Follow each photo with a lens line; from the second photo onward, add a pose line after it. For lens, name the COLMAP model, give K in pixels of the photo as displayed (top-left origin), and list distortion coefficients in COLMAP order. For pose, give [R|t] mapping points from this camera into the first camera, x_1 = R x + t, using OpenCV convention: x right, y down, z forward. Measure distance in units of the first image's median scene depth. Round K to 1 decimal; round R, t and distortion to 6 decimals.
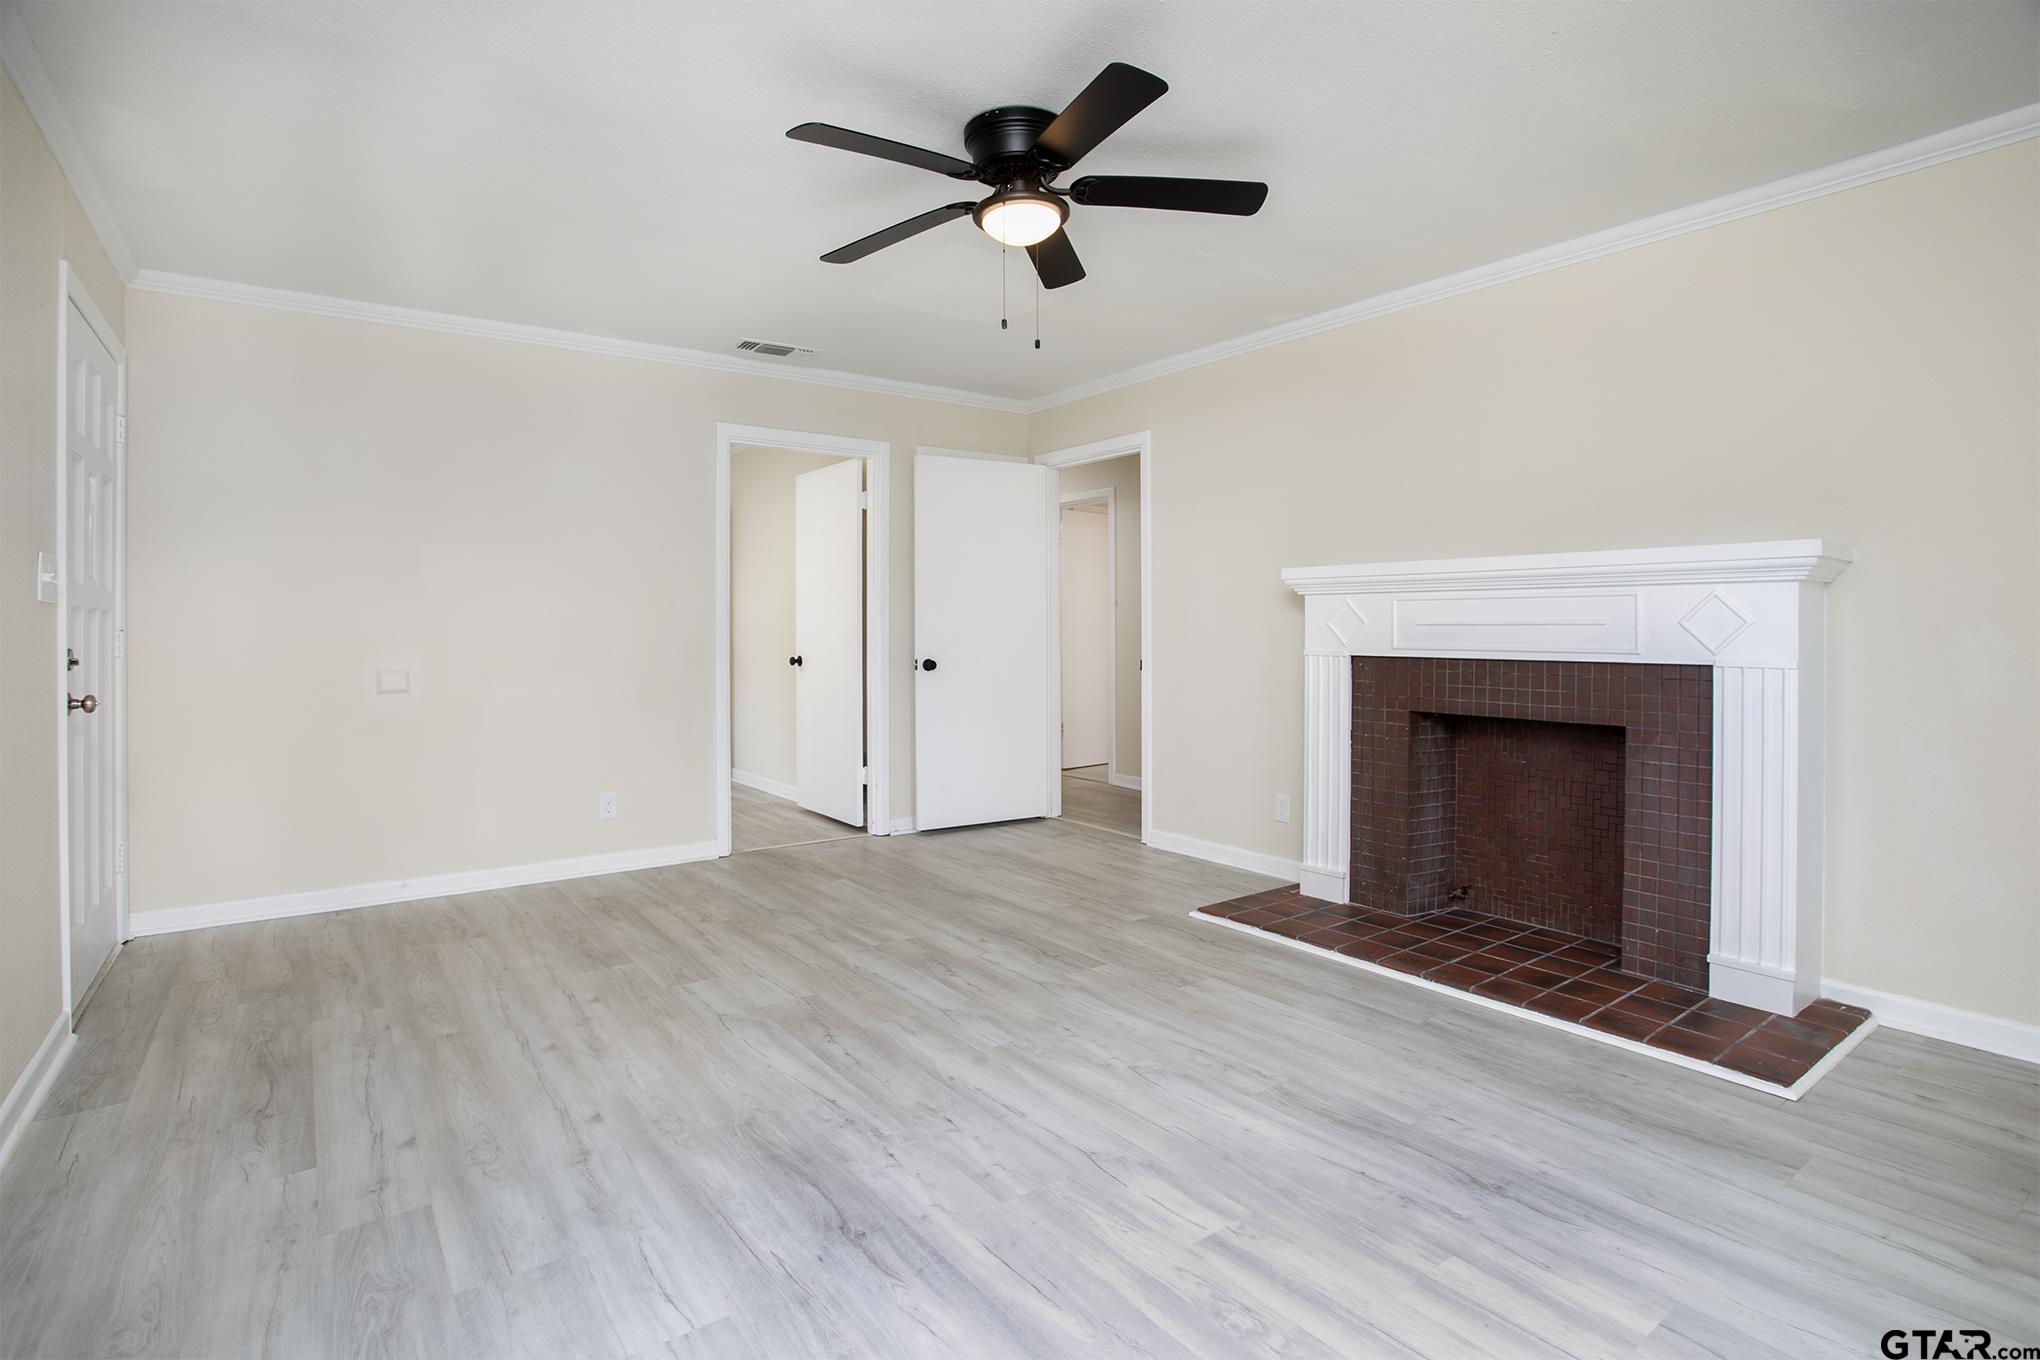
lens RADIAL K [[982.4, 0, 1020.0], [0, 982.4, 680.0], [0, 0, 1]] dist [-0.076414, 0.025983]
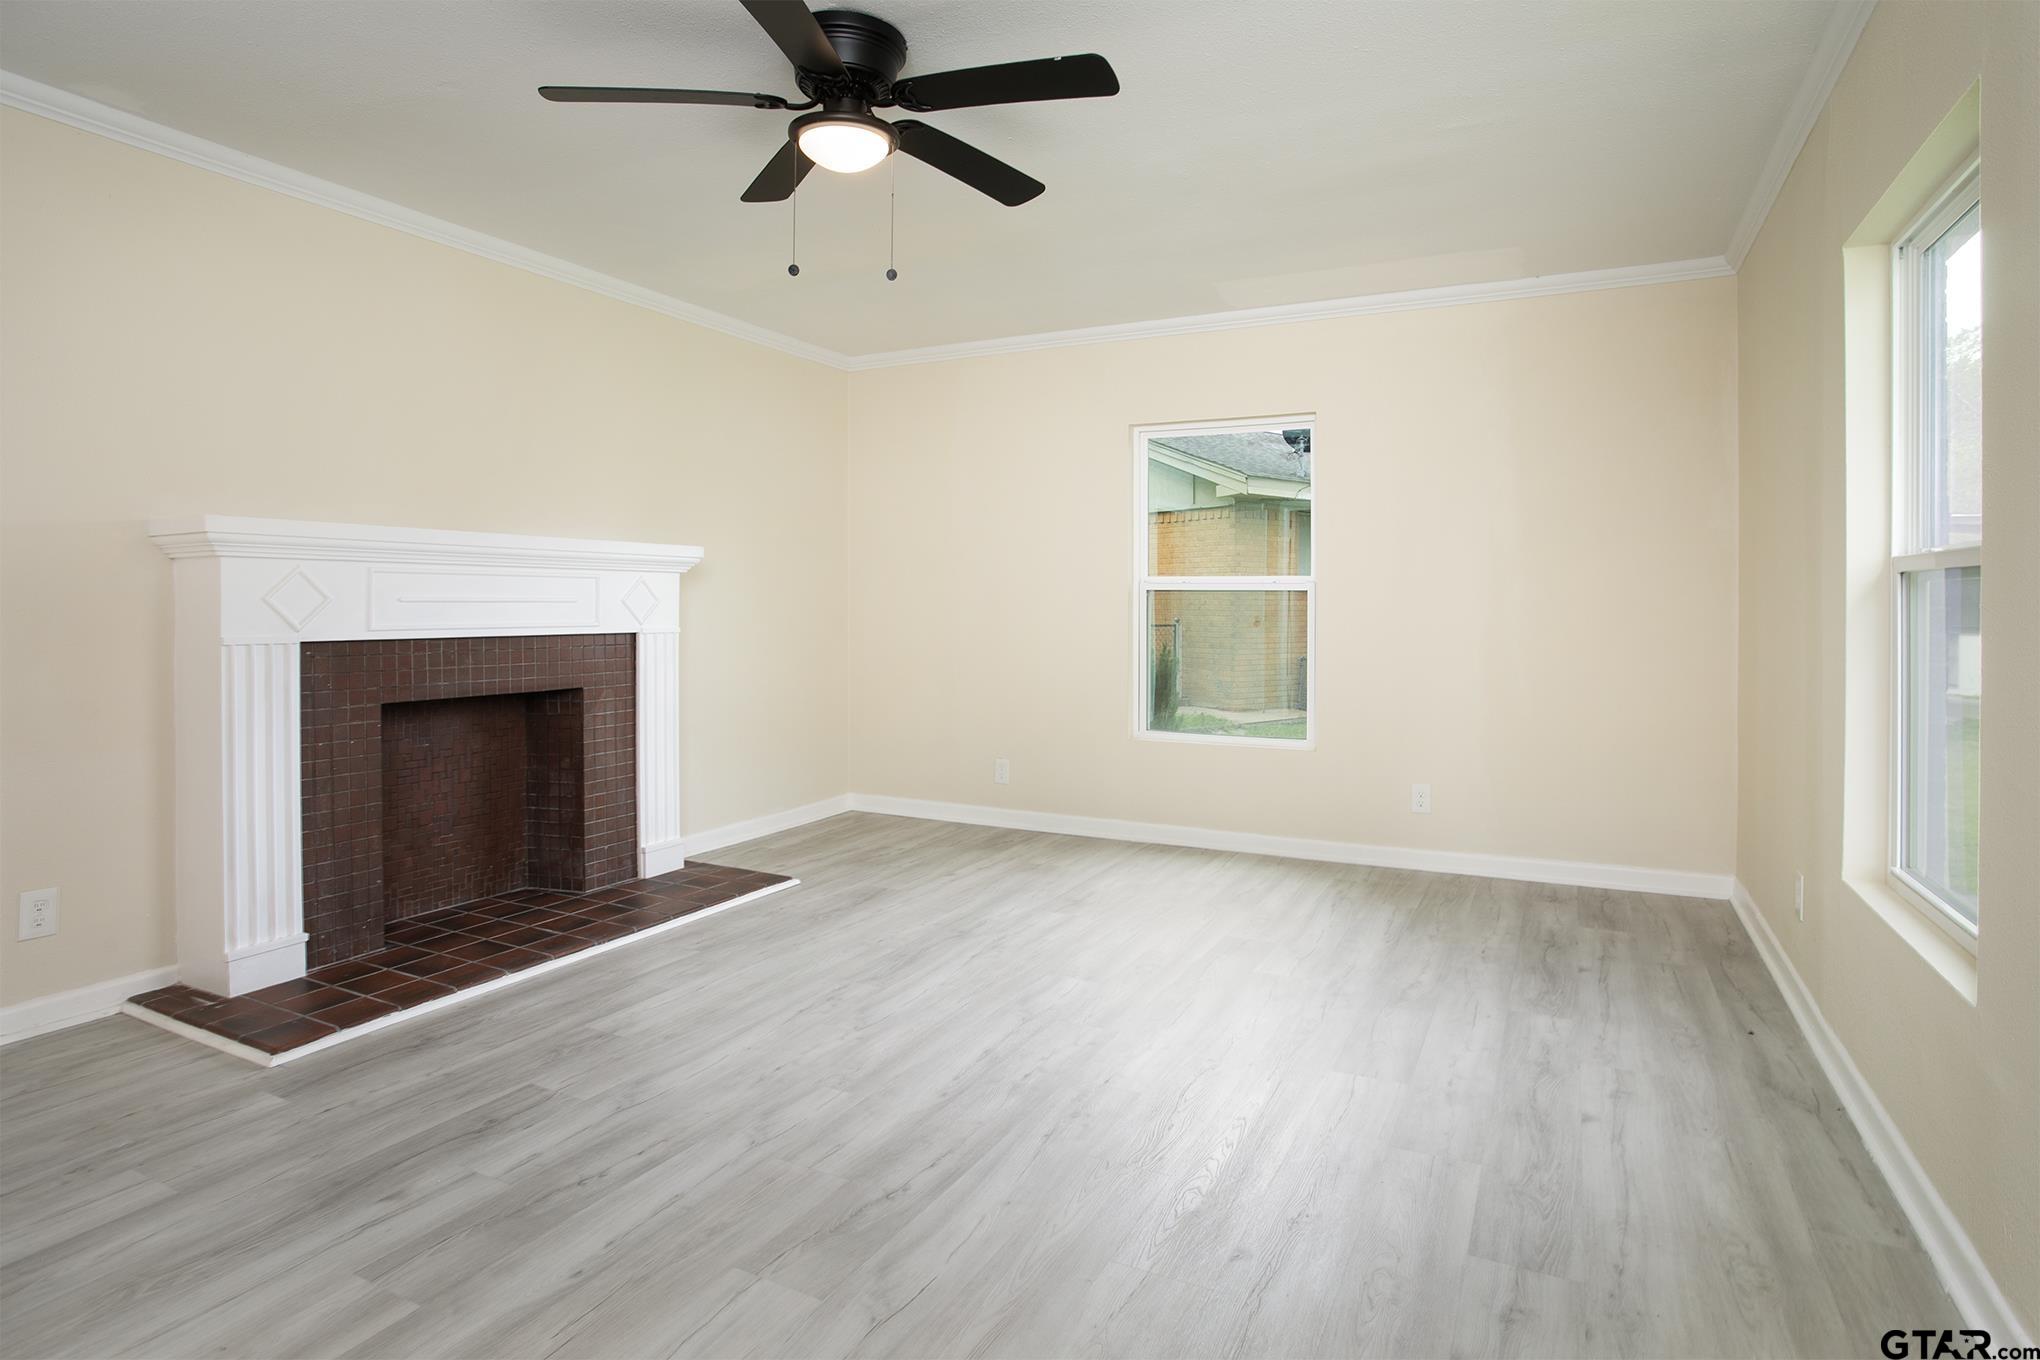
lens RADIAL K [[1066.2, 0, 1020.0], [0, 1066.2, 680.0], [0, 0, 1]] dist [-0.033705, 0.001394]
pose [[-0.431385, -0.061744, 0.900053, -0.739355], [0.043760, 0.995049, 0.089234, -0.051477], [-0.901106, 0.077880, -0.426547, 1.000904]]
